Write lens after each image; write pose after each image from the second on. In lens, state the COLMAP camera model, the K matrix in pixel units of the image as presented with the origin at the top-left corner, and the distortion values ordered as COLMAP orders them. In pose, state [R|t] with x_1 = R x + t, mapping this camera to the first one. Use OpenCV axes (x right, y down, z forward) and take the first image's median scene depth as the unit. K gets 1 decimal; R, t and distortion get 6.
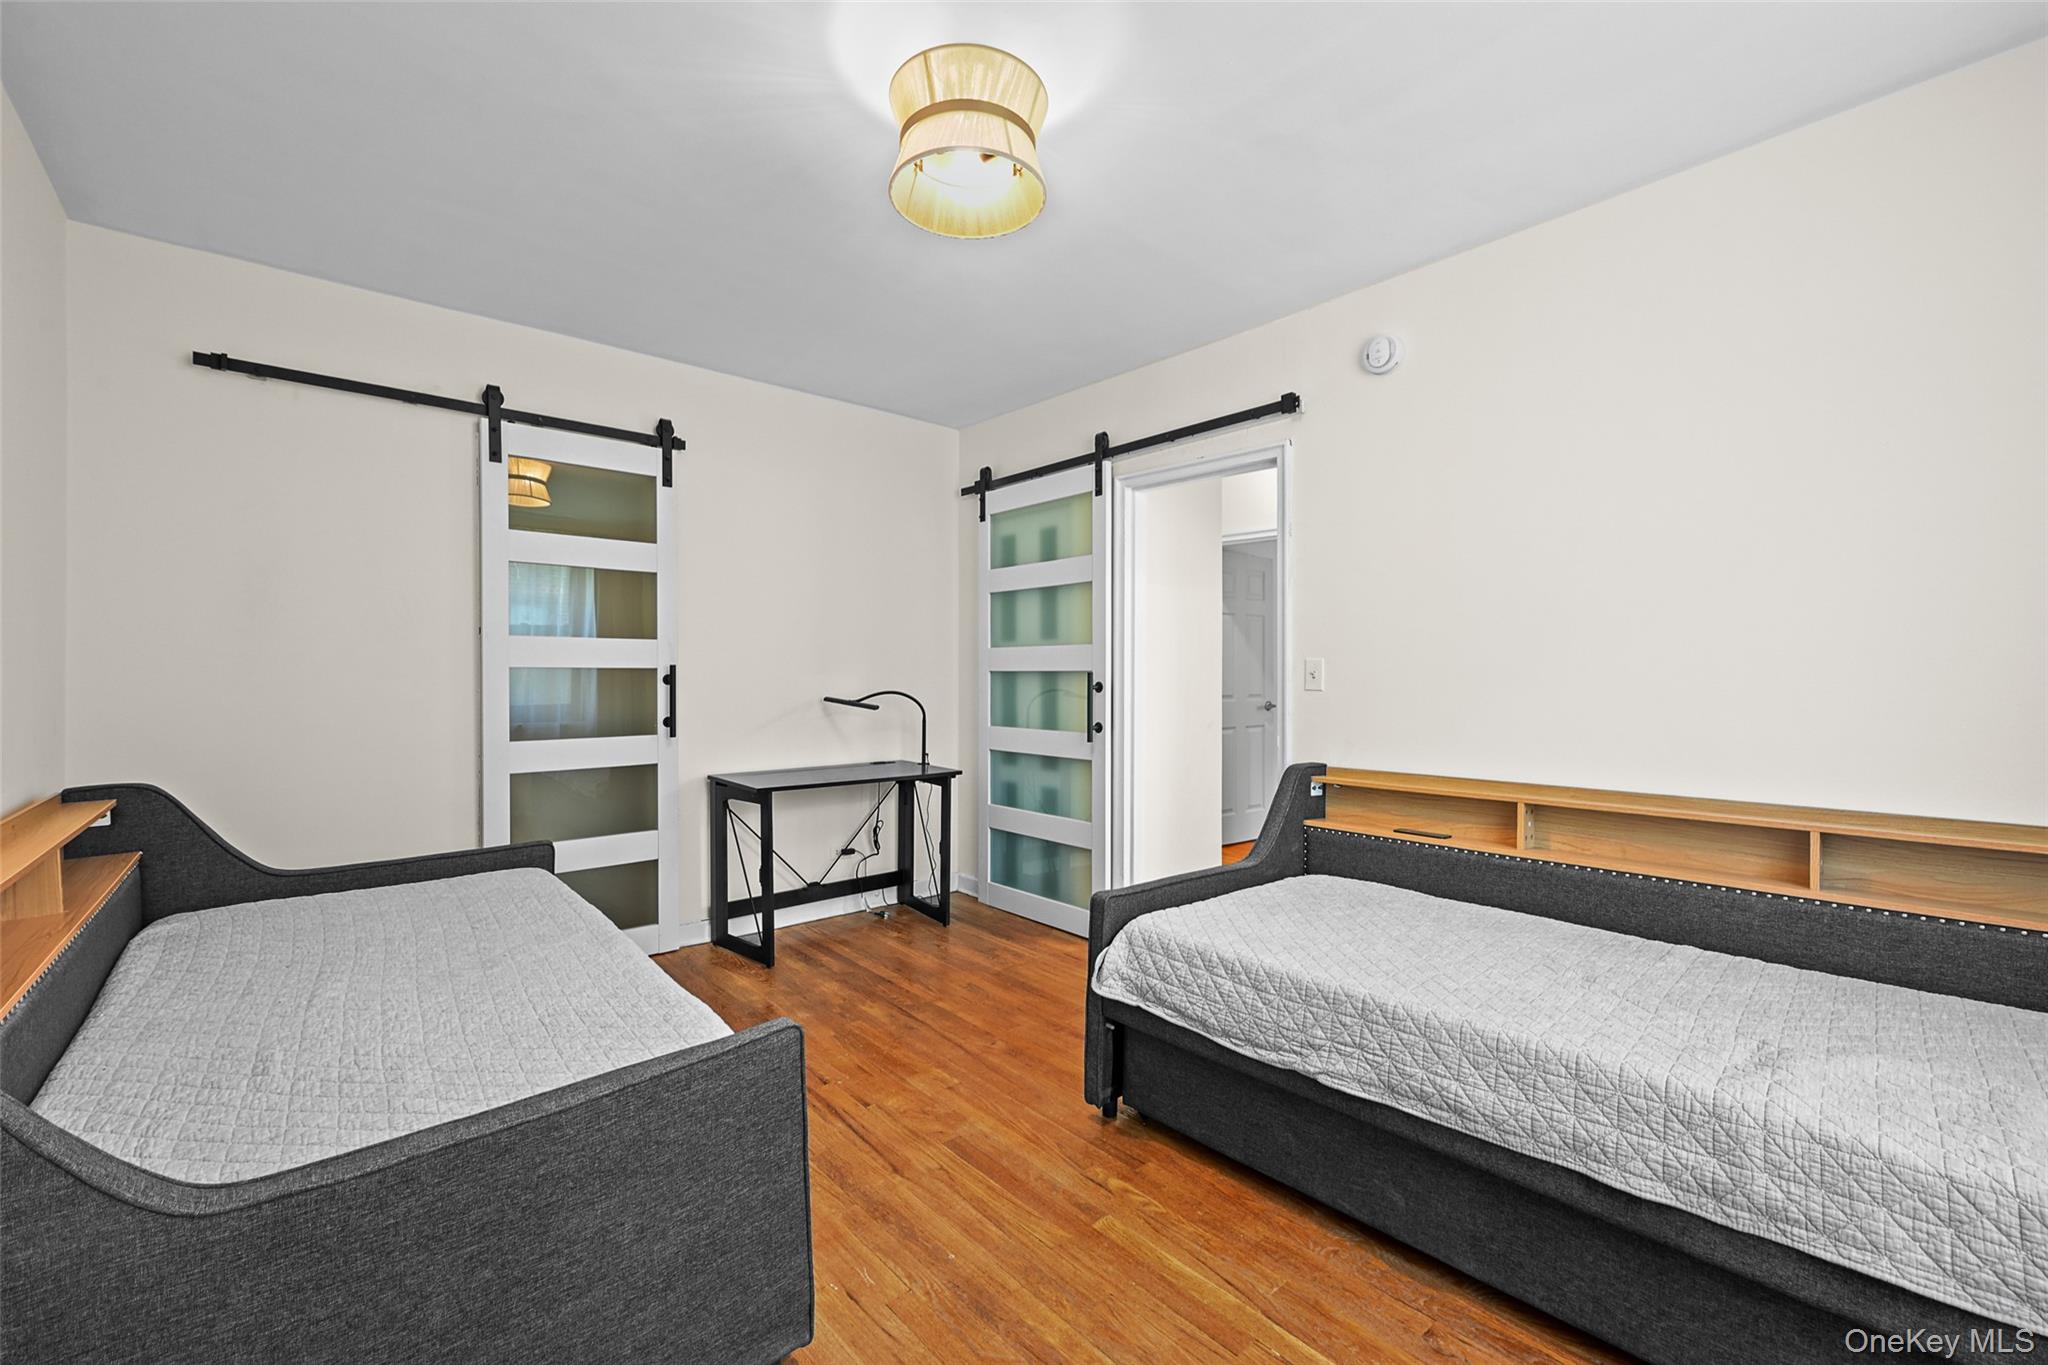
lens RADIAL K [[839.8, 0, 1012.7], [0, 839.8, 670.6], [0, 0, 1]] dist [-0.000392, -0.000424]
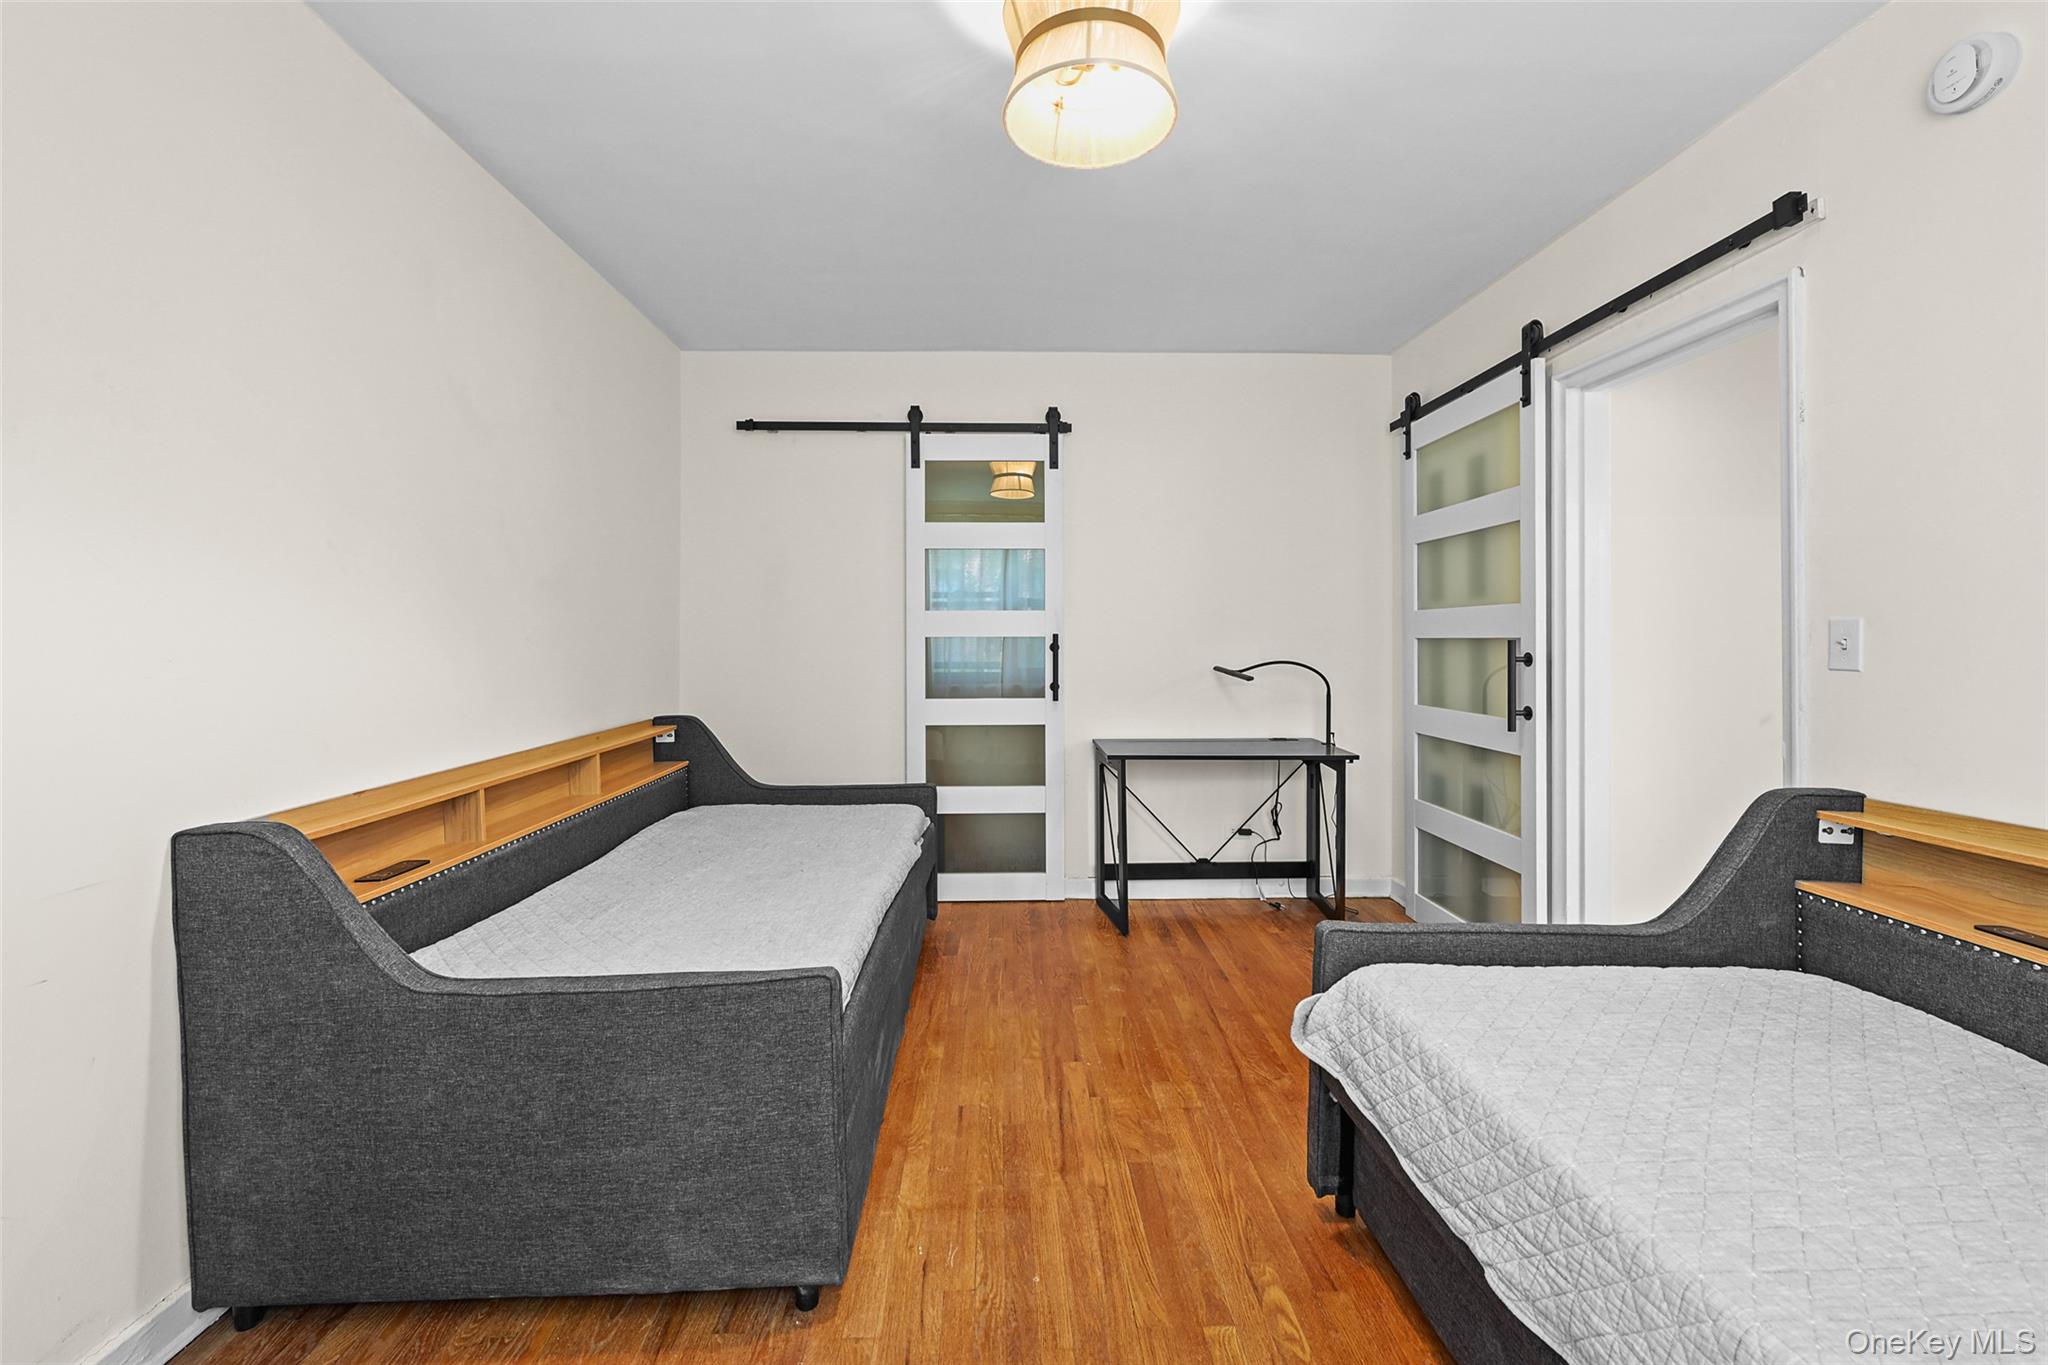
lens RADIAL K [[848.9, 0, 1021.2], [0, 848.9, 627.7], [0, 0, 1]] dist [0.000214, -0.000017]
pose [[0.773500, -0.010801, -0.633704, 0.279013], [0.004433, 0.999923, -0.011633, -0.002306], [0.633781, 0.006189, 0.773488, 0.145604]]
